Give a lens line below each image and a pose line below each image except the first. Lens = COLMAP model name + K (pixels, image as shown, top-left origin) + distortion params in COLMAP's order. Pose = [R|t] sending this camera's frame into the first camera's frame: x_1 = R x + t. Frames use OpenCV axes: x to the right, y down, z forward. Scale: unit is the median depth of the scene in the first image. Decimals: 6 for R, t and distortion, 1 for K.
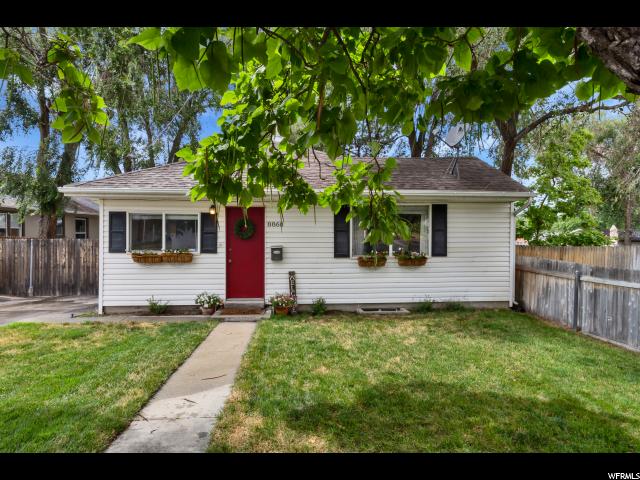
lens RADIAL K [[375.9, 0, 320.0], [0, 375.9, 240.0], [0, 0, 1]] dist [-0.000861, 0.000144]
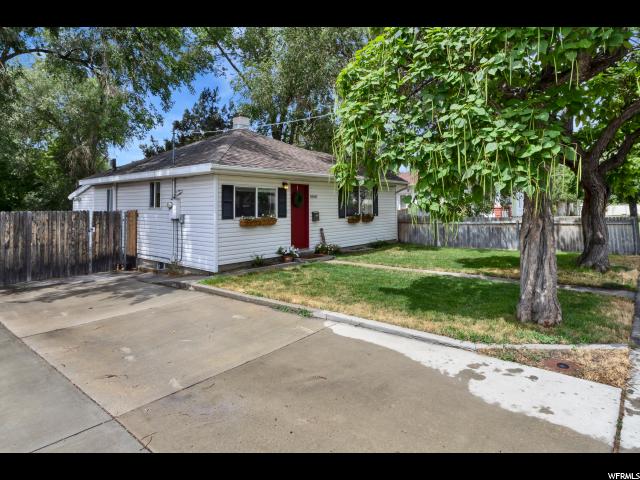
lens RADIAL K [[375.9, 0, 320.0], [0, 375.9, 240.0], [0, 0, 1]] dist [-0.000861, 0.000144]
pose [[0.697502, -0.074231, 0.712727, -1.157617], [0.019464, 0.996216, 0.084708, 0.003612], [-0.716318, -0.045211, 0.696308, -0.041364]]
